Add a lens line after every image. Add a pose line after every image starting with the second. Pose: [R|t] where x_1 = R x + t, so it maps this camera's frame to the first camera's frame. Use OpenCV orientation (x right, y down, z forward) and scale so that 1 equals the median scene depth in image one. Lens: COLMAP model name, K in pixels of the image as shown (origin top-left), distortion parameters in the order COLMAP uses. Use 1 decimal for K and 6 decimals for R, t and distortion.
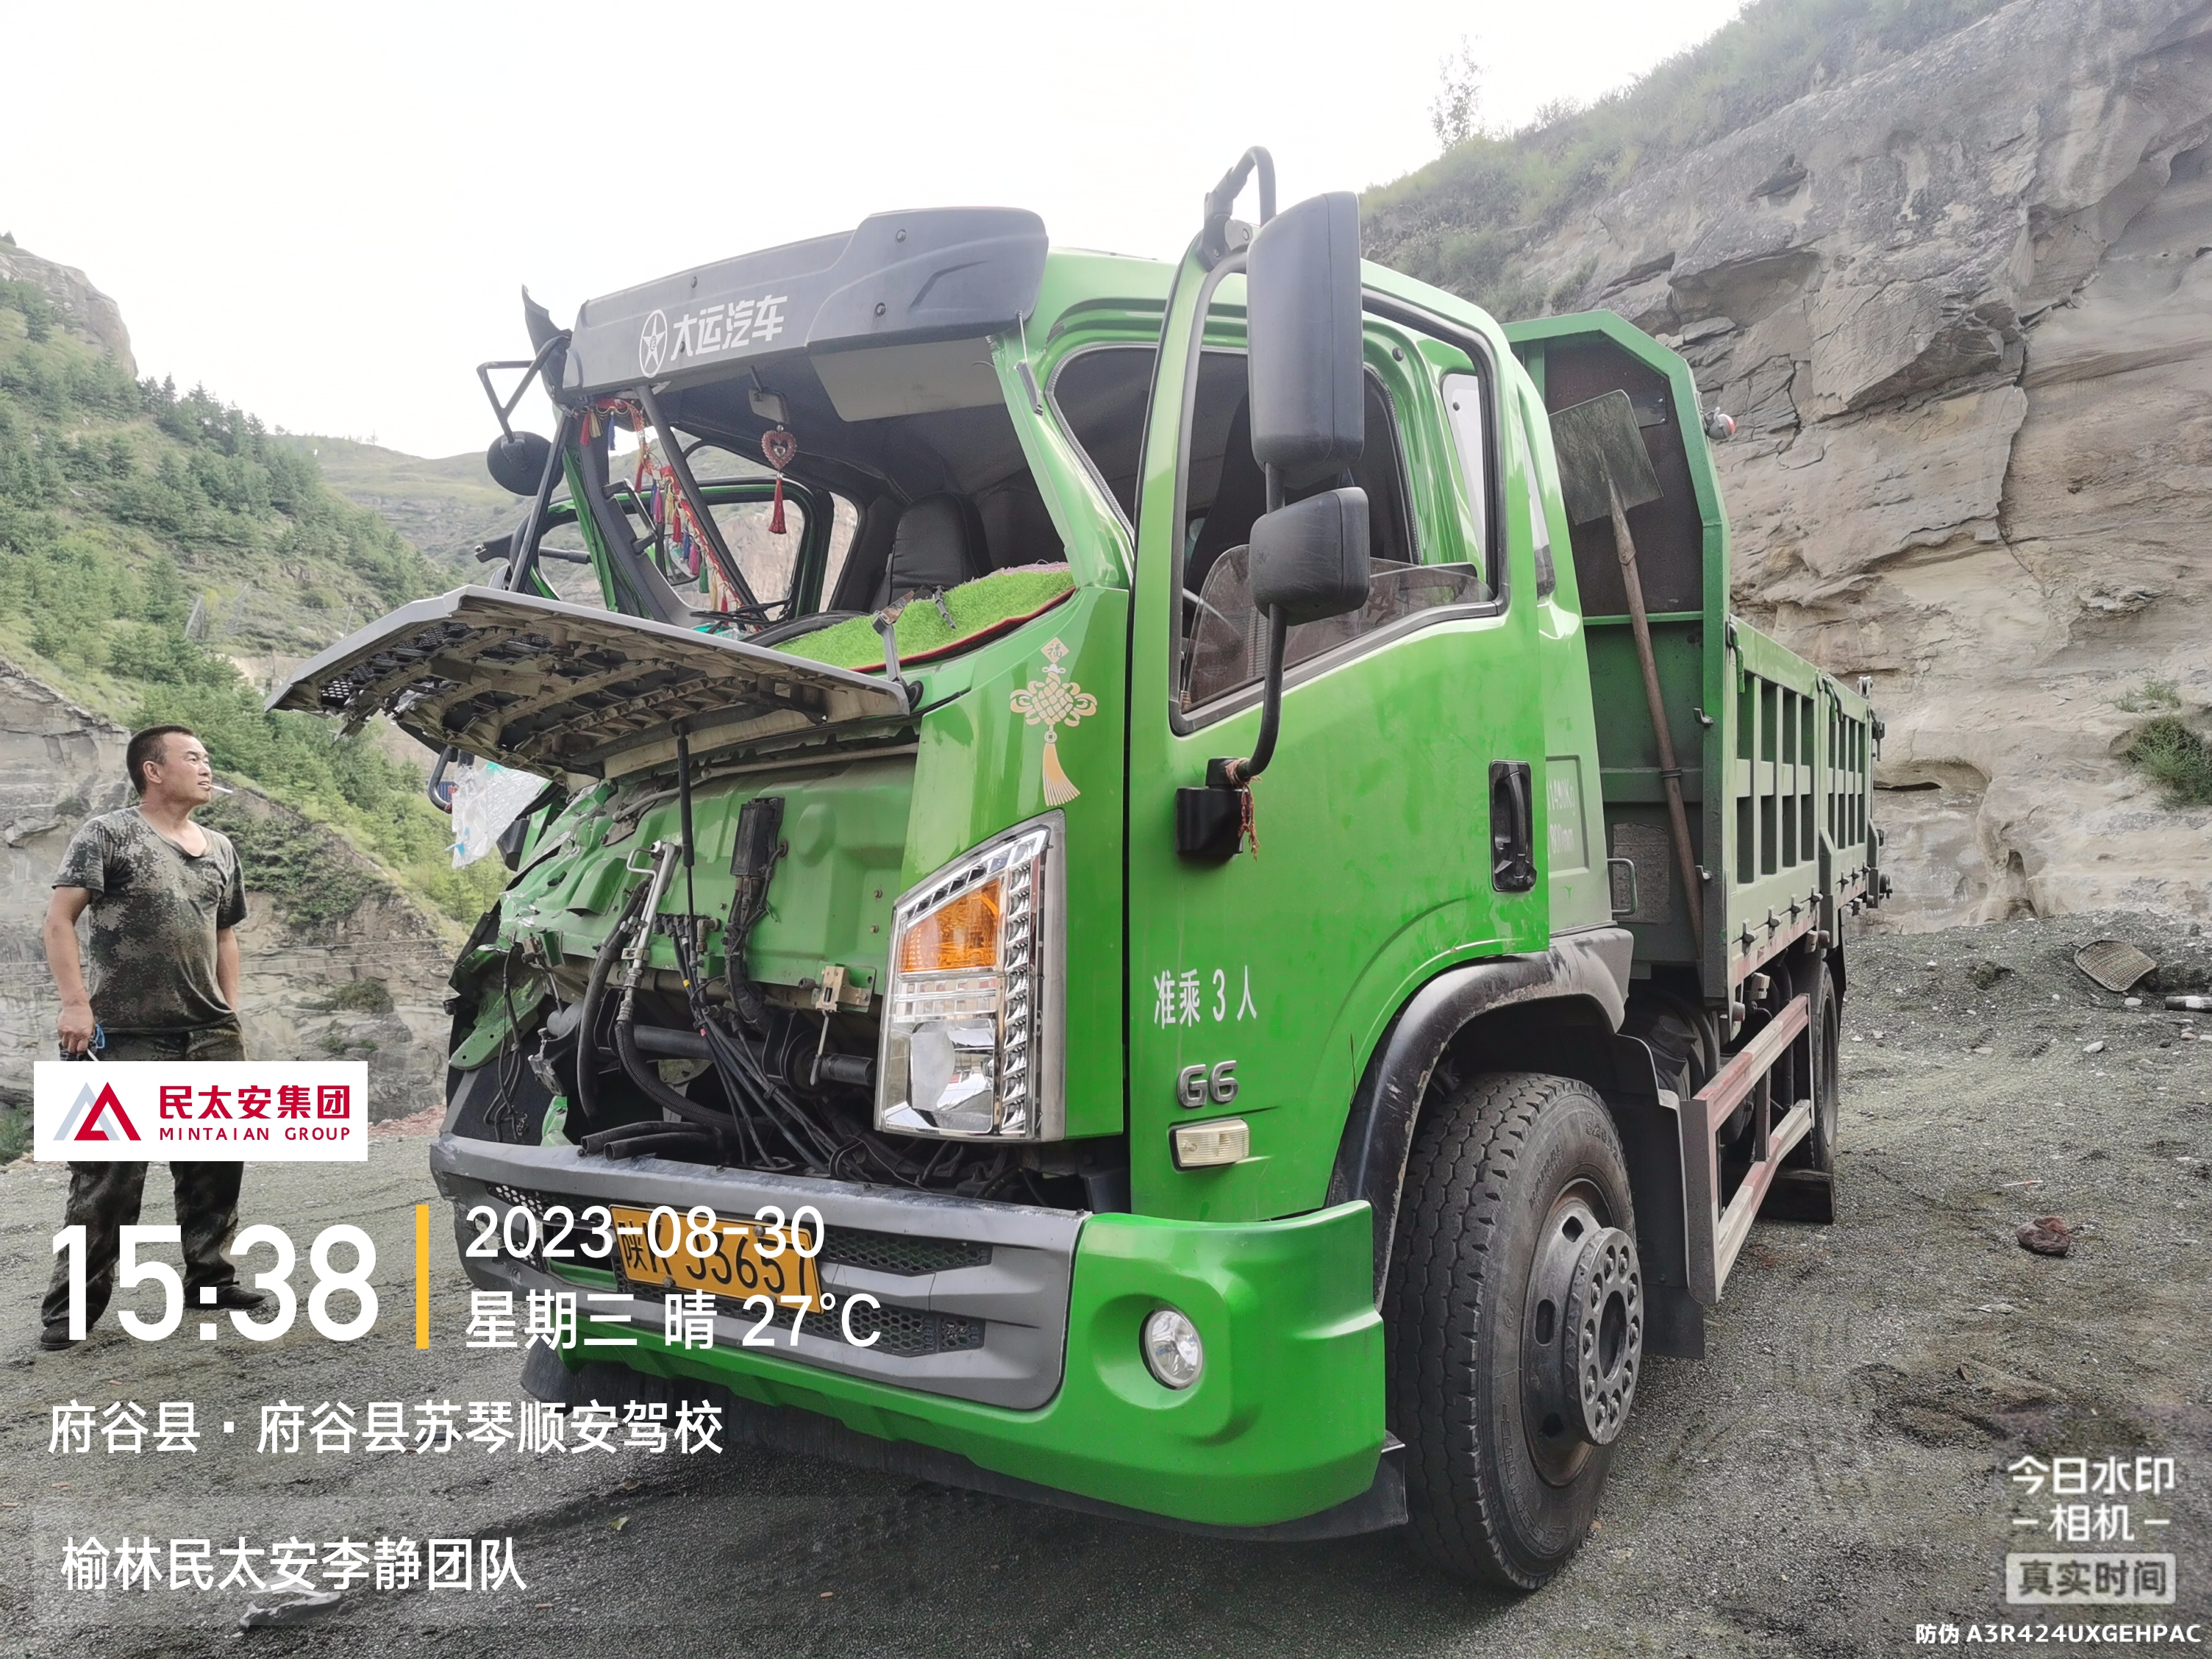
lens RADIAL K [[1686.5, 0, 1108.5], [0, 1686.5, 827.2], [0, 0, 1]] dist [0.074868, -0.116792]
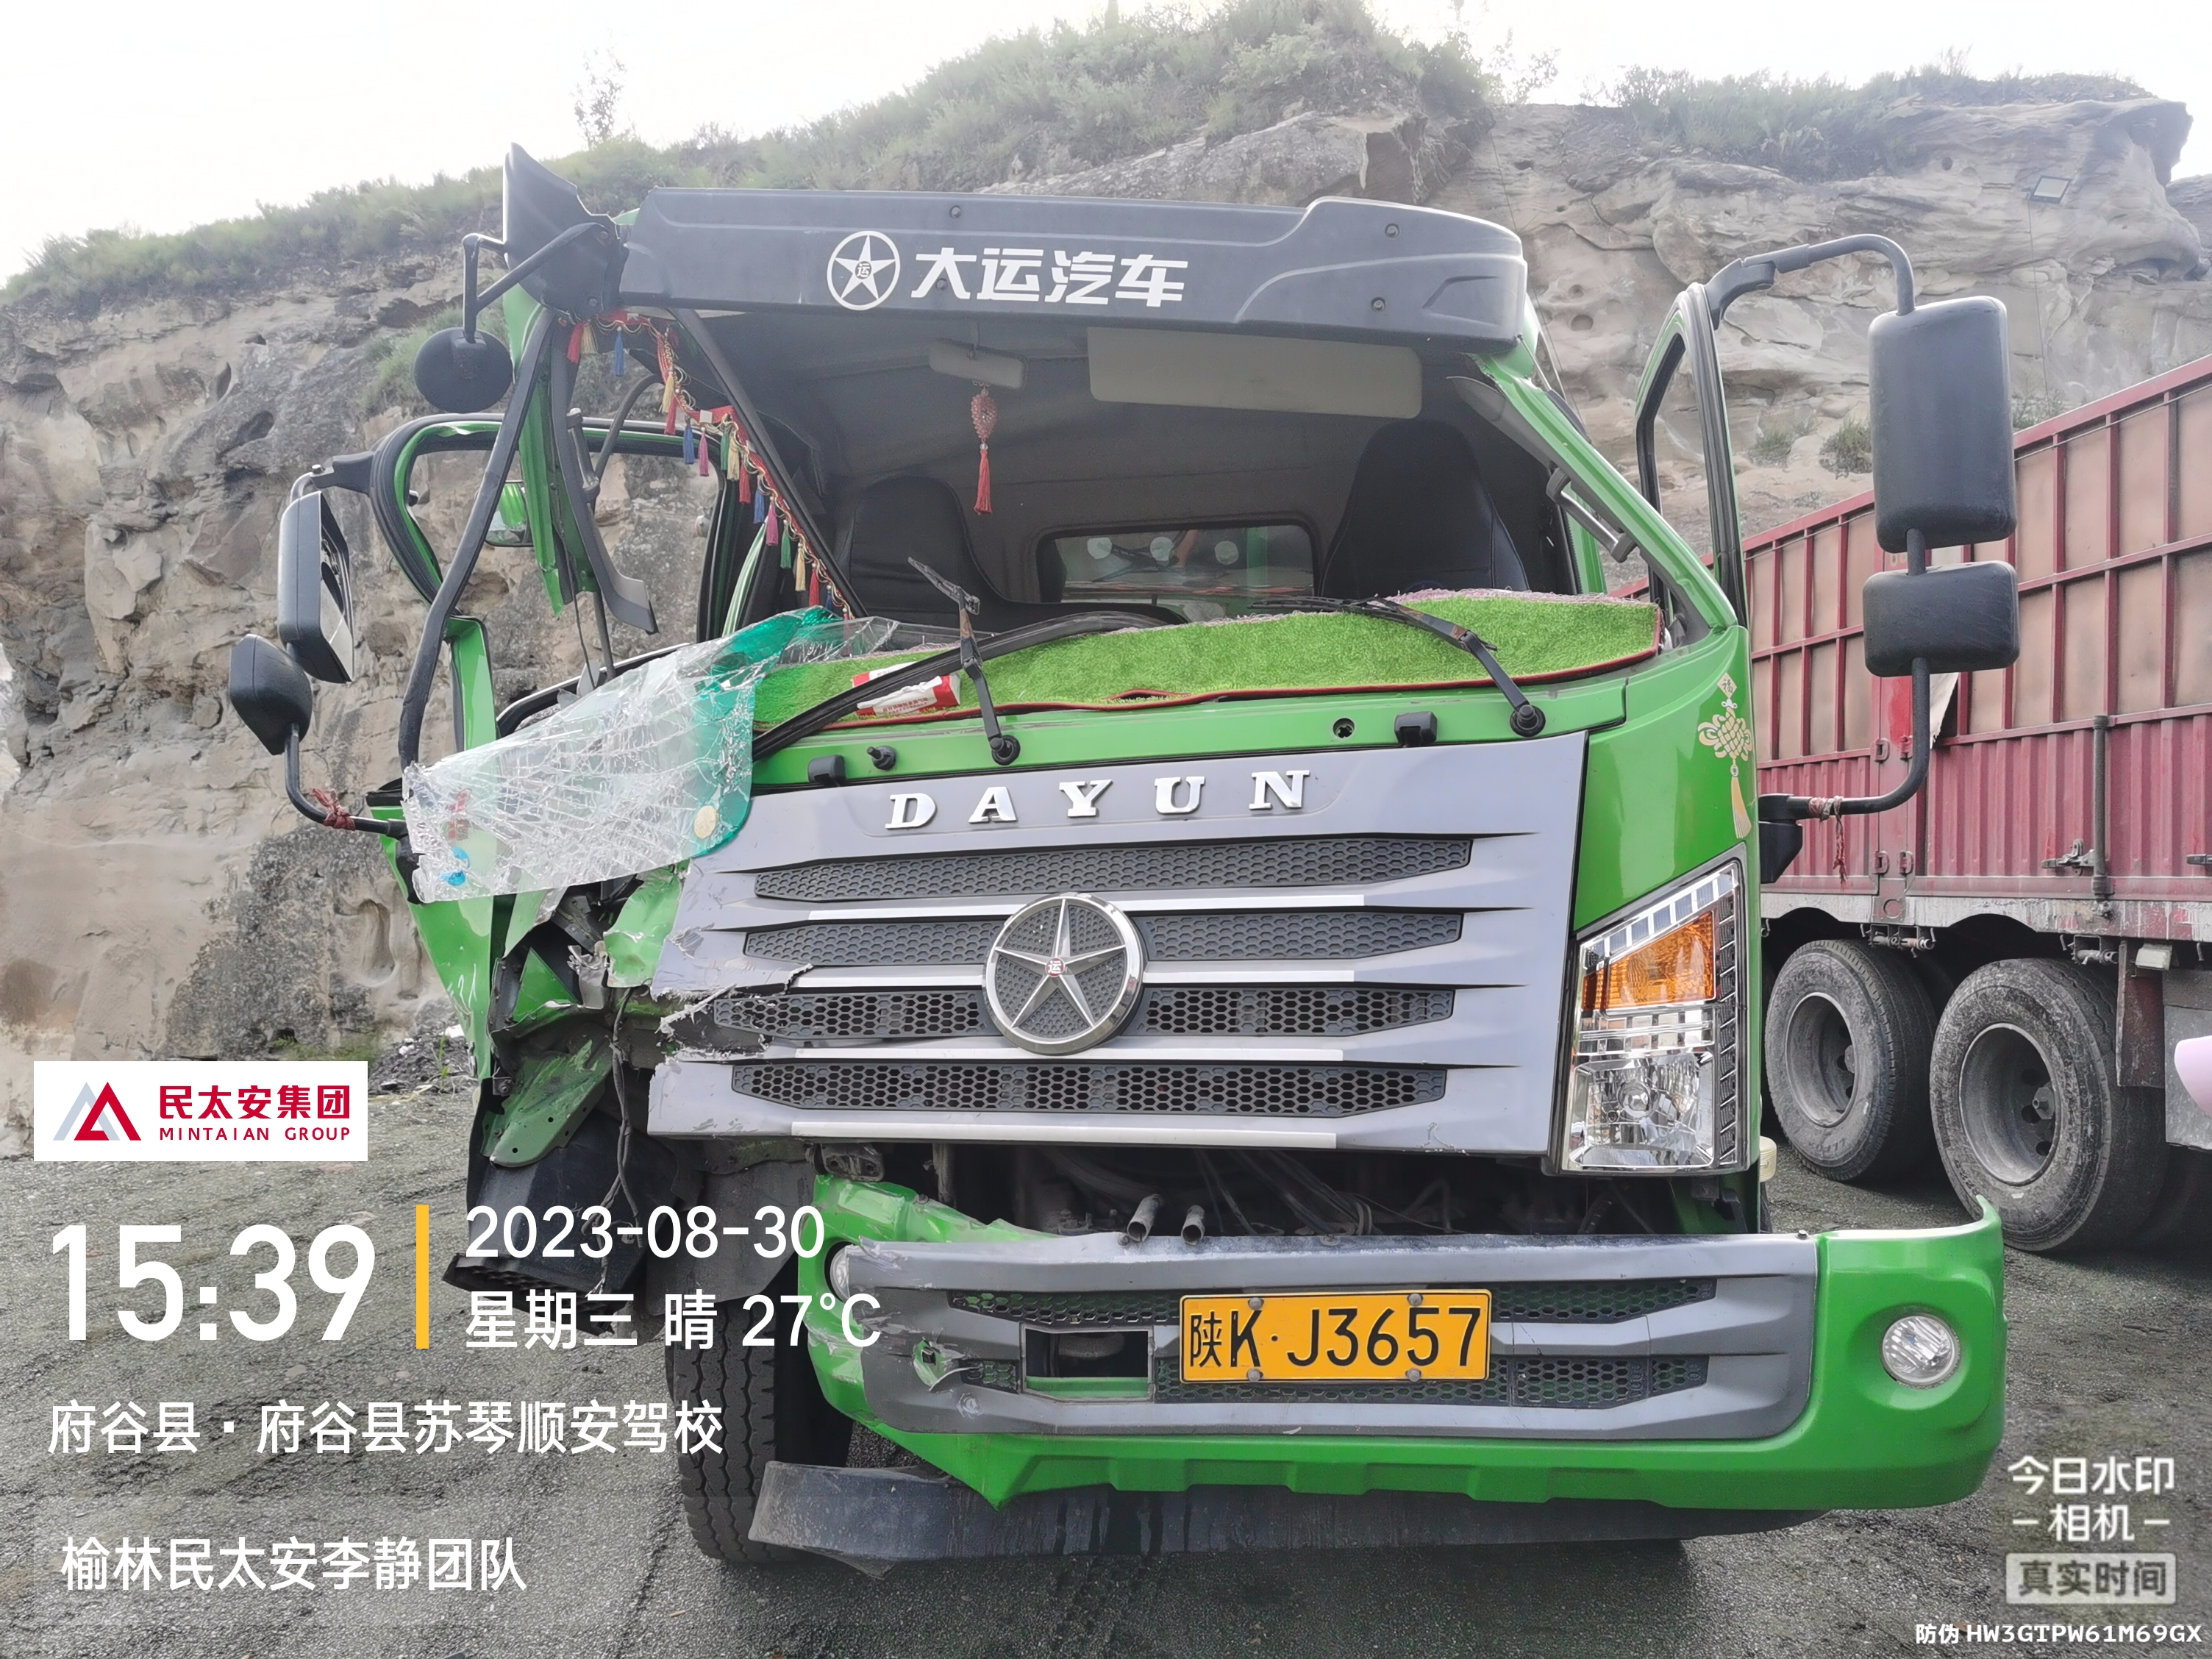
lens RADIAL K [[1703.4, 0, 1107.0], [0, 1703.4, 832.5], [0, 0, 1]] dist [0.037856, 0.003025]
pose [[0.836020, 0.015077, 0.548491, -0.140845], [-0.009997, 0.999875, -0.012247, 0.000007], [-0.548607, 0.004755, 0.836067, 0.053227]]
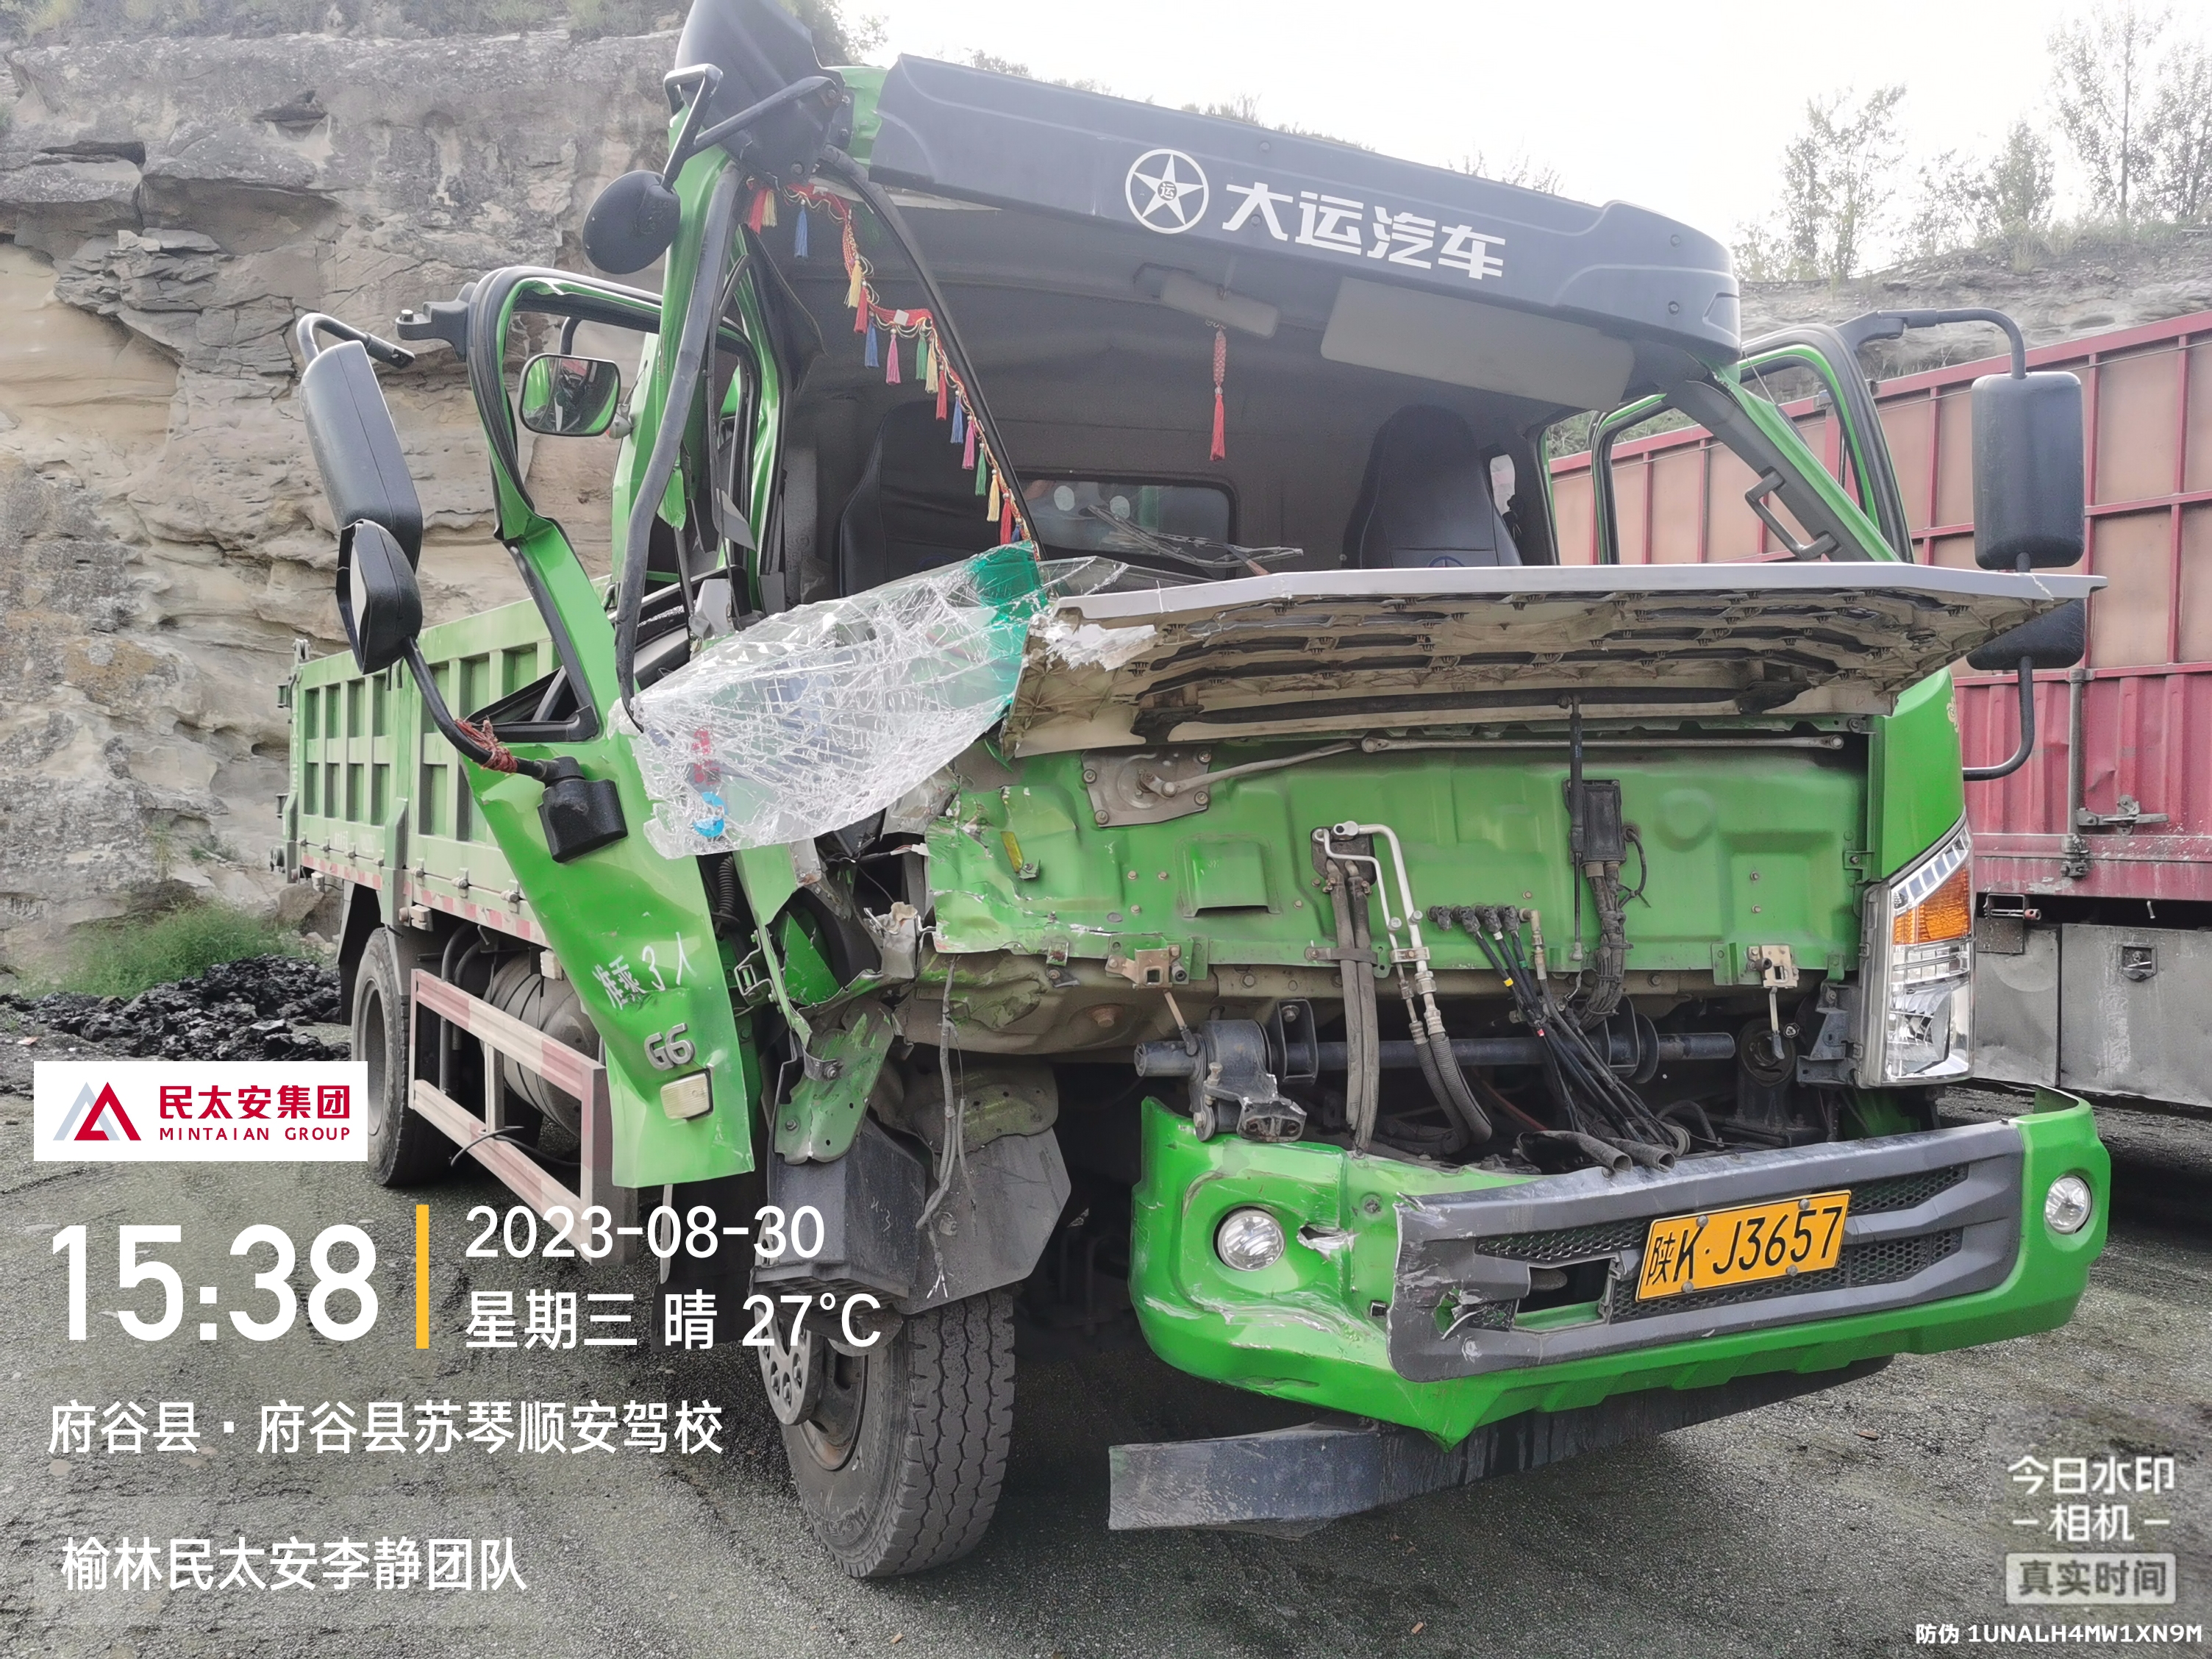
lens RADIAL K [[1689.5, 0, 1099.0], [0, 1689.5, 828.4], [0, 0, 1]] dist [0.101590, -0.155766]
pose [[0.500462, 0.001564, 0.865757, -0.219196], [-0.017644, 0.999809, 0.008394, 0.001297], [-0.865579, -0.019477, 0.500394, 0.141177]]
